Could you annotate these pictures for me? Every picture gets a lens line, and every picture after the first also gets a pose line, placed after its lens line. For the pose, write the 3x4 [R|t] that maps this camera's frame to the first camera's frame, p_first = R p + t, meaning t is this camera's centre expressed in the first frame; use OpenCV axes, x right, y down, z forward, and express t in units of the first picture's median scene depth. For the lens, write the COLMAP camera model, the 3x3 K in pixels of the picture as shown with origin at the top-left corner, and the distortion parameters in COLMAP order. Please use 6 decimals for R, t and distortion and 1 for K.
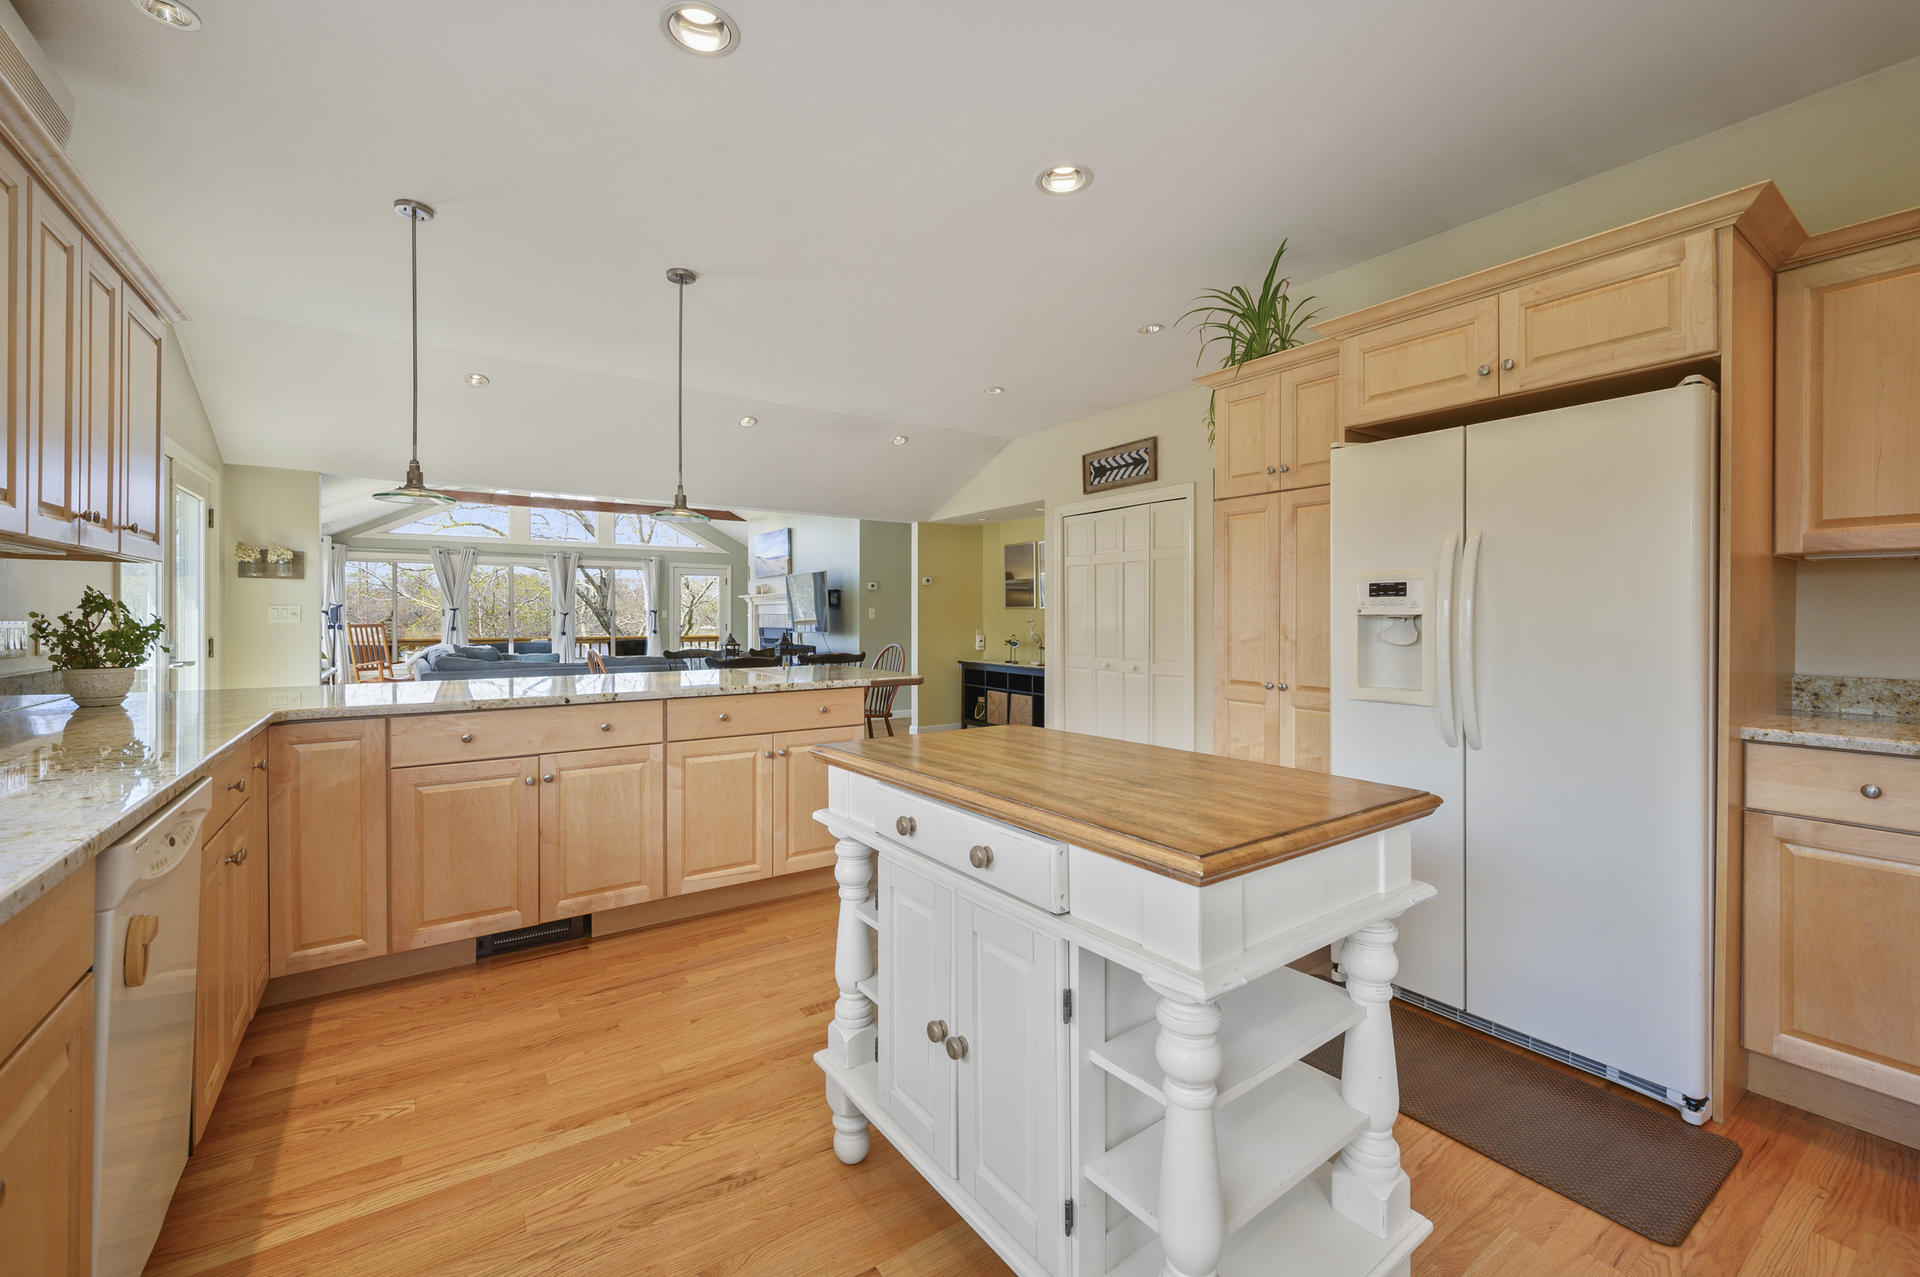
lens RADIAL K [[772.7, 0, 958.2], [0, 772.7, 605.1], [0, 0, 1]] dist [0.002967, 0.000055]
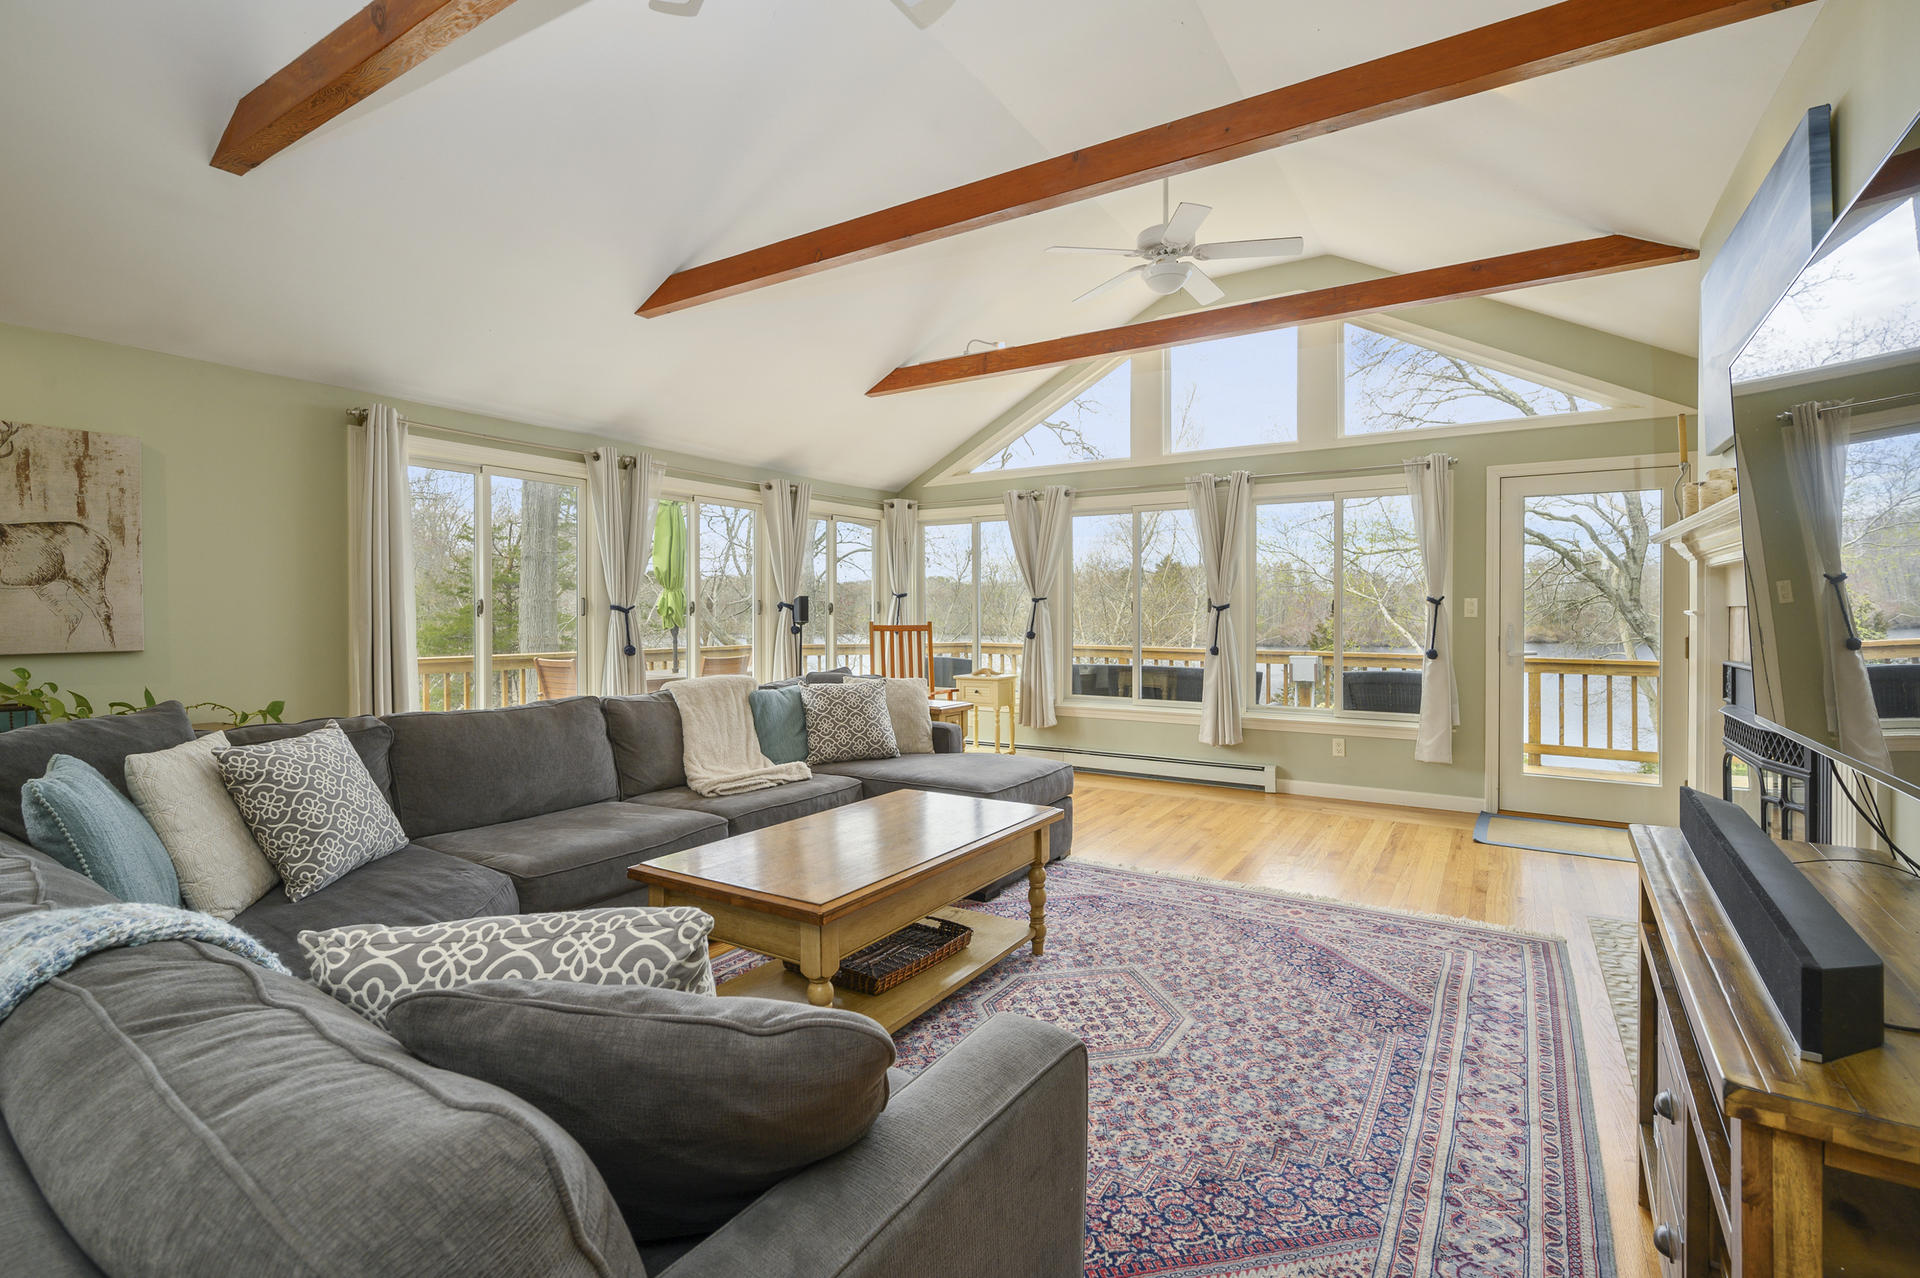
lens RADIAL K [[871.0, 0, 961.7], [0, 871.0, 611.9], [0, 0, 1]] dist [0.000228, 0.000110]
pose [[0.393557, 0.002846, -0.919296, -0.111500], [0.010228, 0.999920, 0.007475, 0.008916], [0.919243, -0.012344, 0.393496, 0.718773]]
